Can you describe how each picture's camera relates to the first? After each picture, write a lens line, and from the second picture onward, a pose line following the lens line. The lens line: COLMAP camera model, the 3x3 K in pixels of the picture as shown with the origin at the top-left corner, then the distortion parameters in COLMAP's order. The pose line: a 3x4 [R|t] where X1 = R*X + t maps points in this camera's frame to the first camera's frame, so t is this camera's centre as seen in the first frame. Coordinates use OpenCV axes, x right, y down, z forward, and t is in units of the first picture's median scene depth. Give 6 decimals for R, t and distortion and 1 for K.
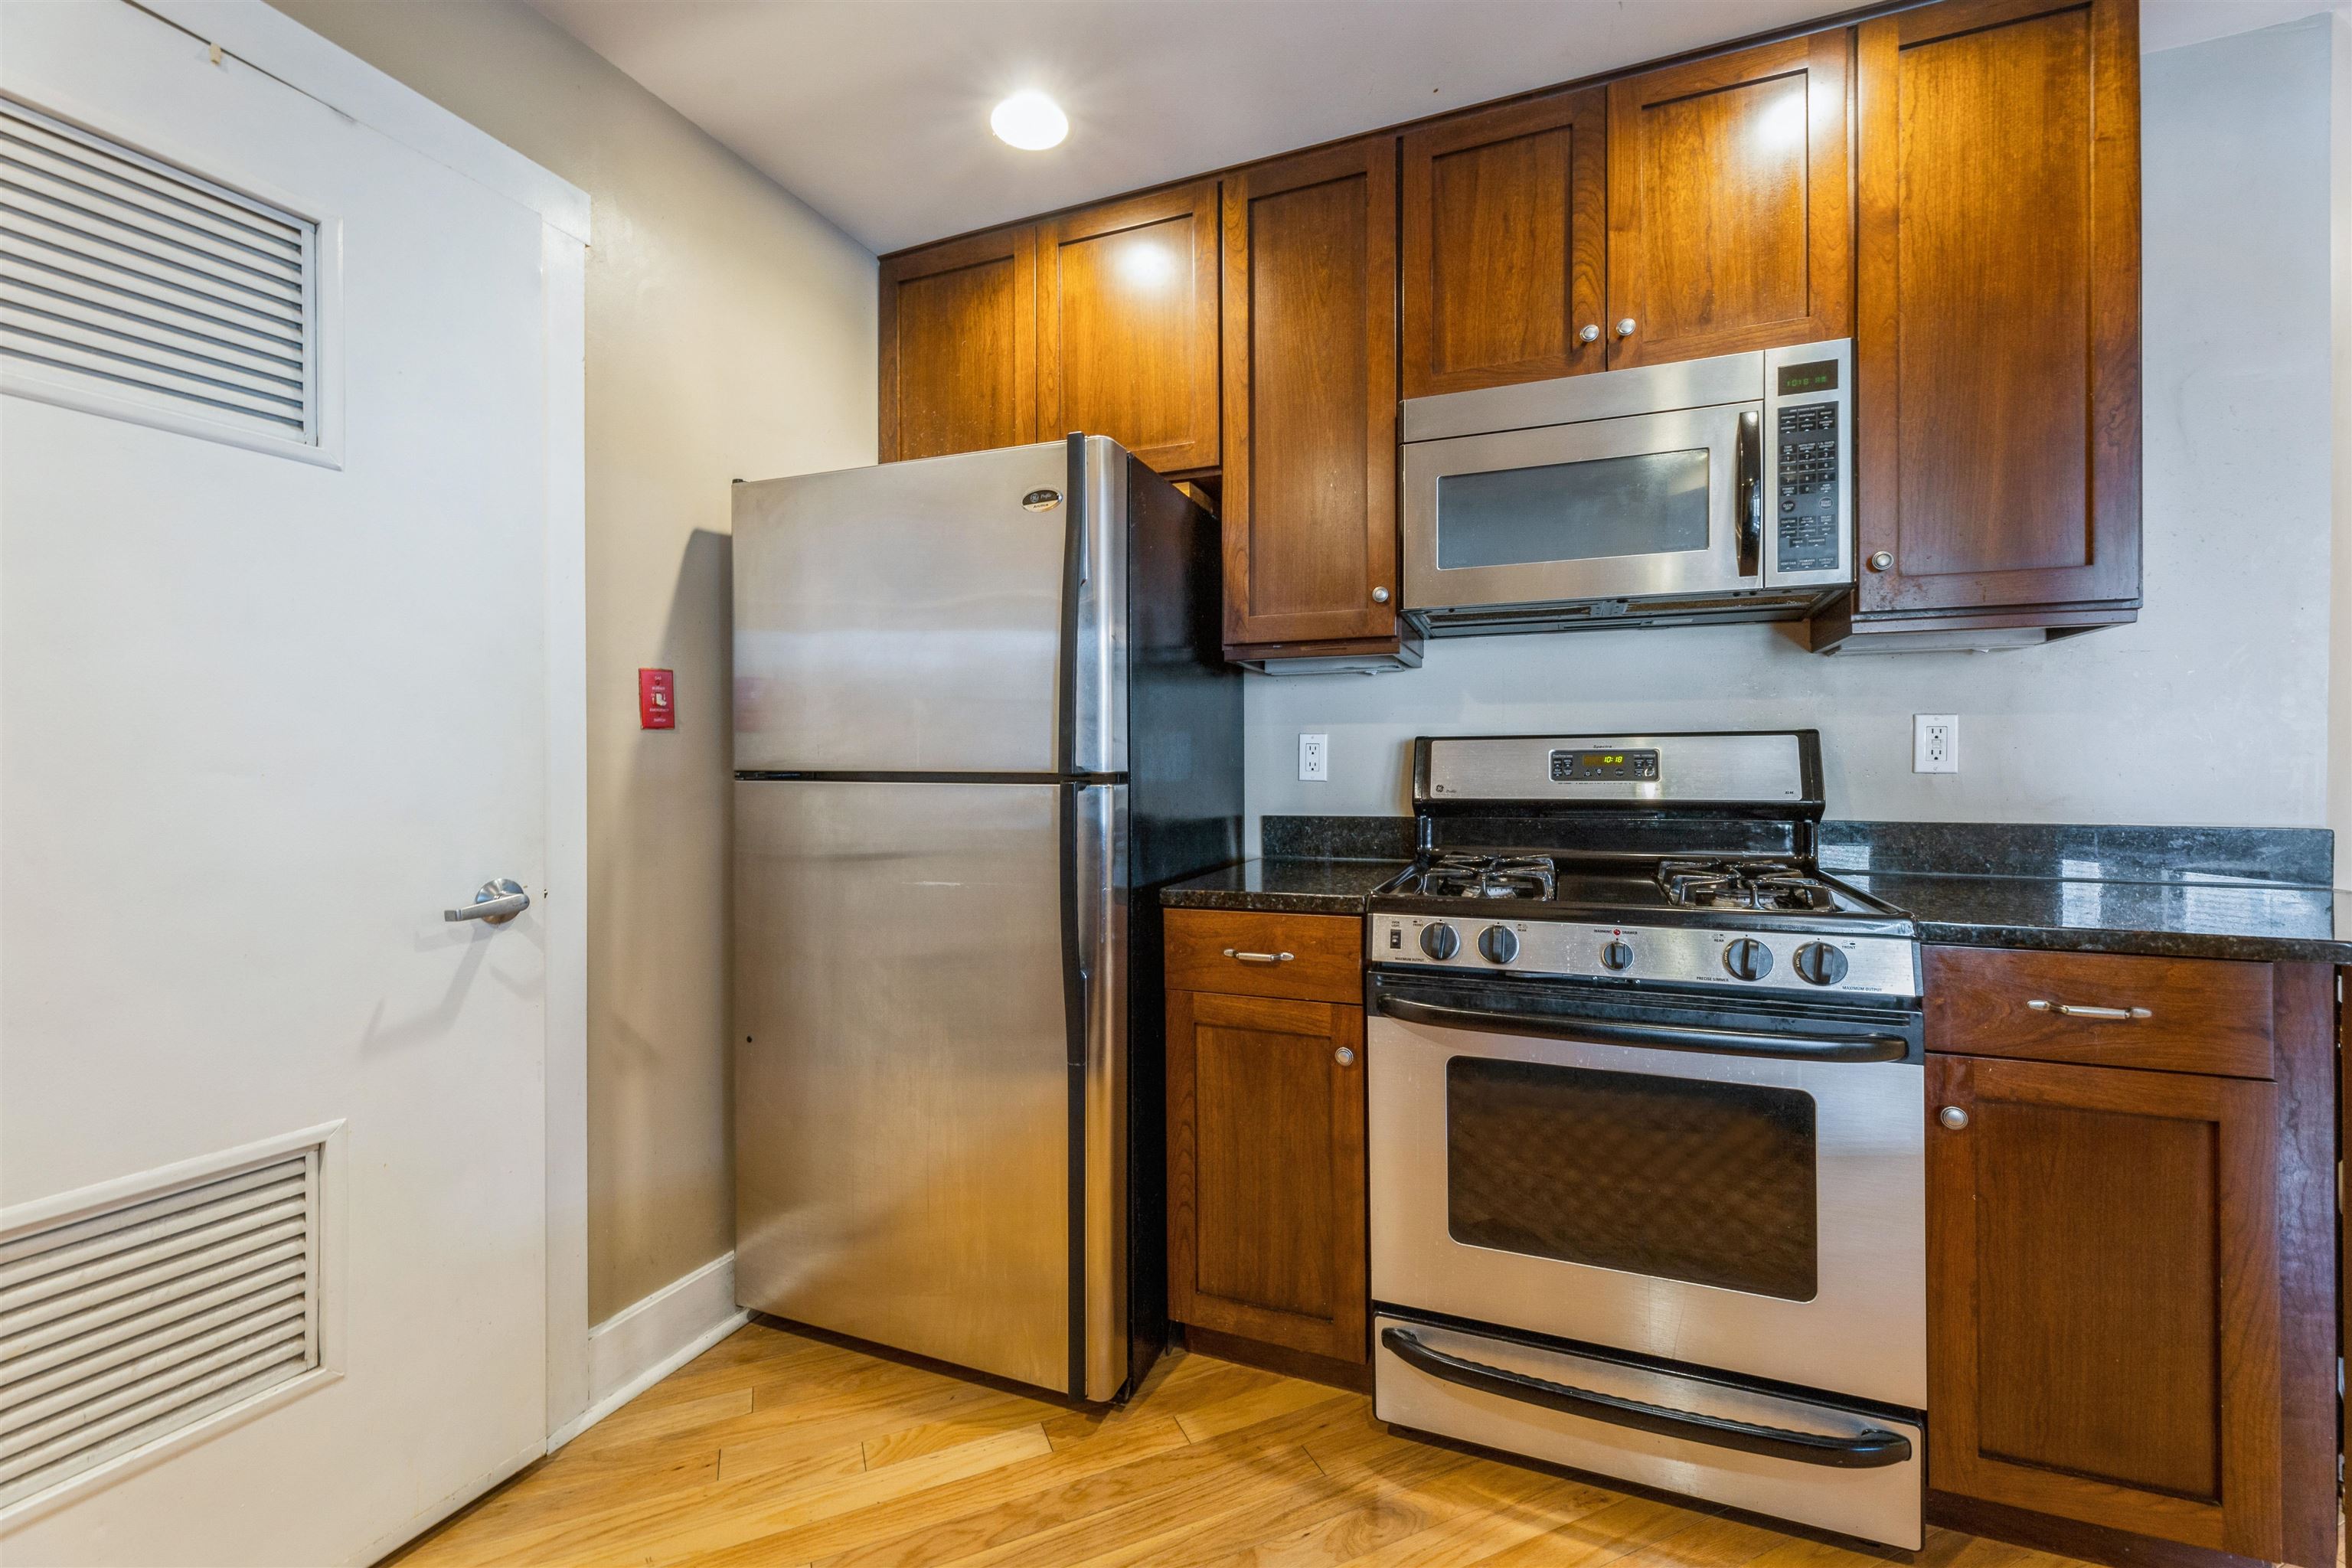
lens RADIAL K [[934.3, 0, 1181.4], [0, 934.3, 777.9], [0, 0, 1]] dist [0.001445, 0.000006]
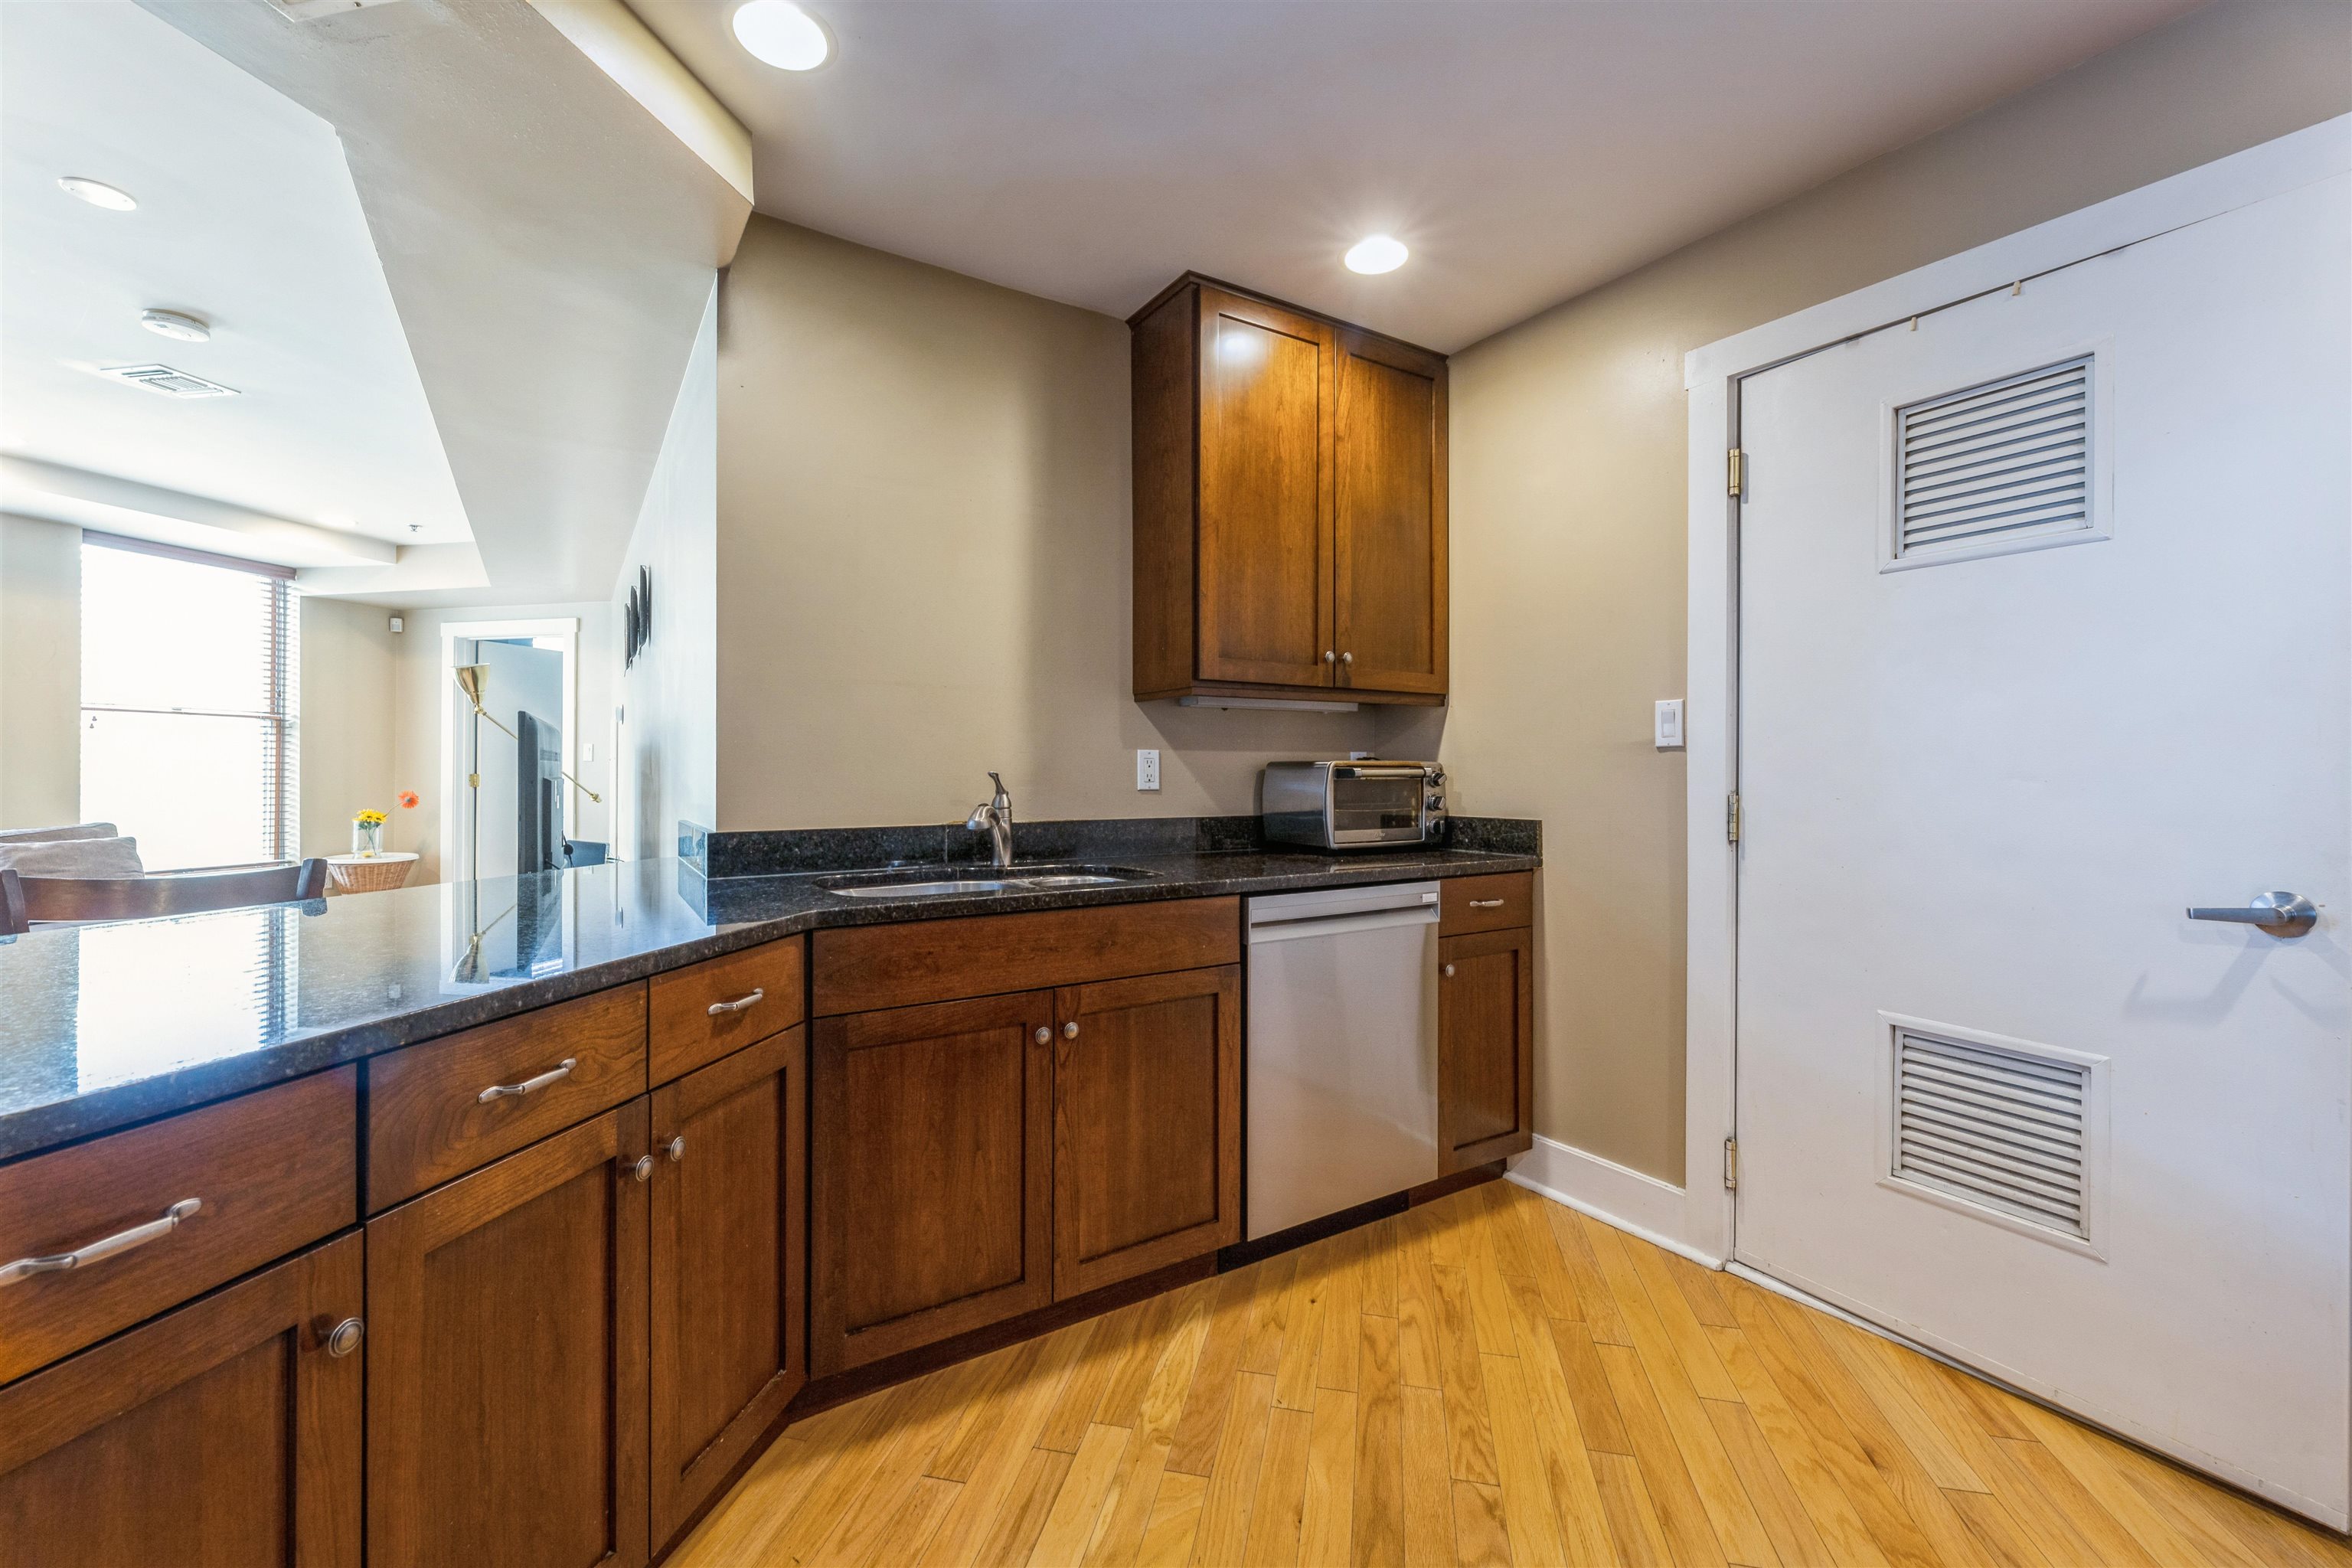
lens RADIAL K [[969.0, 0, 1166.1], [0, 969.0, 764.3], [0, 0, 1]] dist [-0.000793, -0.000882]
pose [[-0.587546, 0.001055, -0.809190, 0.735306], [-0.010868, 0.999899, 0.009196, -0.019519], [0.809118, 0.014197, -0.587475, 0.609654]]
